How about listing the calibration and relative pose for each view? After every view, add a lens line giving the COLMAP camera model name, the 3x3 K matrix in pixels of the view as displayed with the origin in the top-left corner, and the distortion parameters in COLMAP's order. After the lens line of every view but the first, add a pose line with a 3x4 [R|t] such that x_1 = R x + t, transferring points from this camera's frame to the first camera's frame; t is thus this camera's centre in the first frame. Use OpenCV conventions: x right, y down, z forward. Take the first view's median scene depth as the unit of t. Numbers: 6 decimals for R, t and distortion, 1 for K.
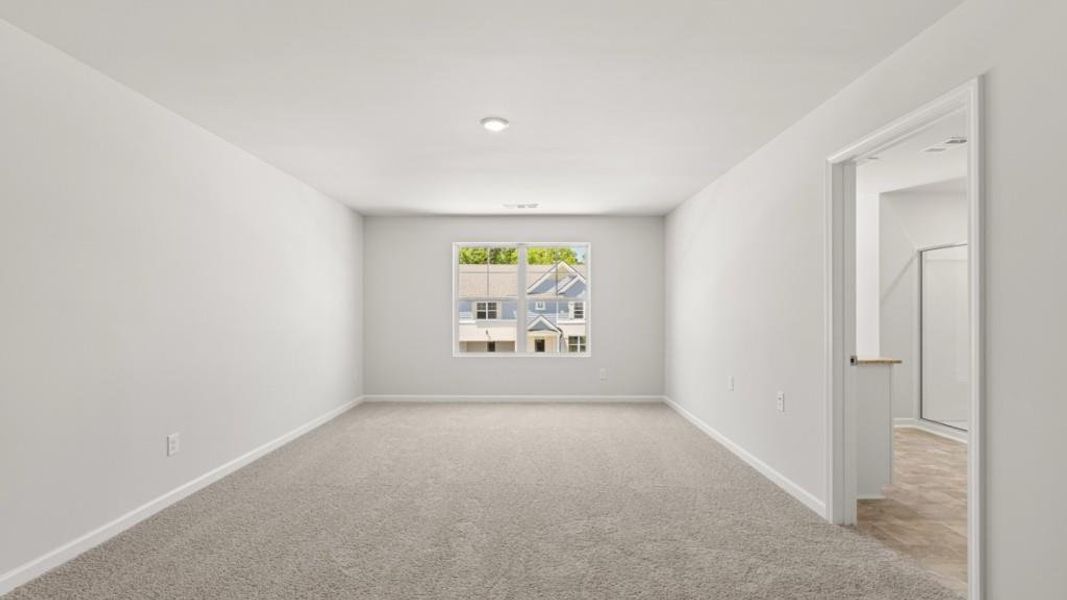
lens RADIAL K [[475.9, 0, 532.9], [0, 475.9, 308.3], [0, 0, 1]] dist [0.001537, 0.000197]
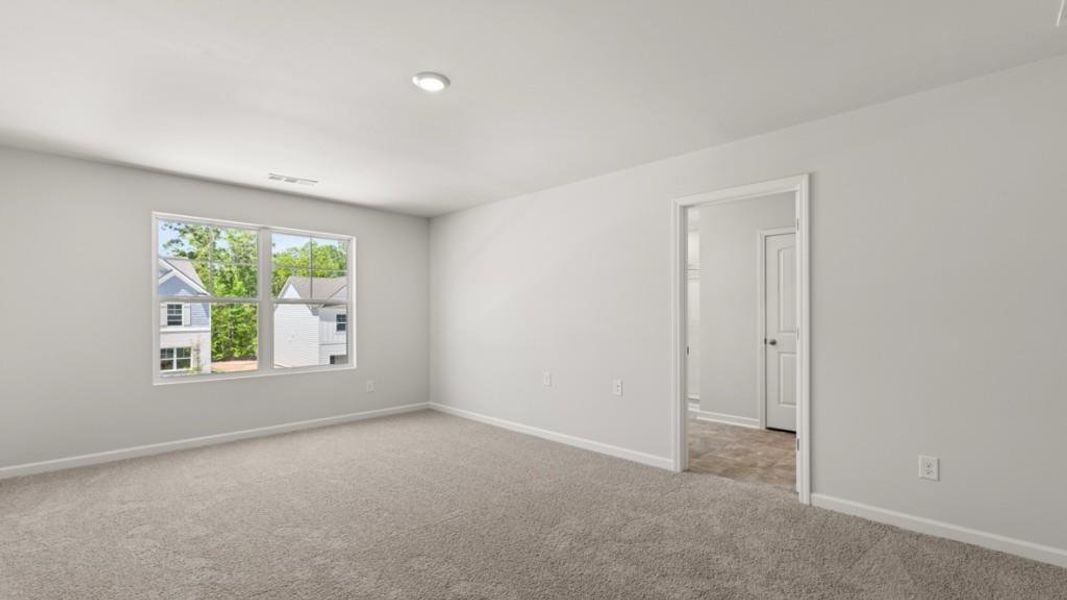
lens RADIAL K [[474.1, 0, 534.0], [0, 474.1, 316.0], [0, 0, 1]] dist [0.000023, 0.000020]
pose [[0.685380, -0.001733, 0.728183, -0.293566], [-0.002913, 0.999983, 0.005122, 0.001583], [-0.728179, -0.005631, 0.685363, 0.176749]]
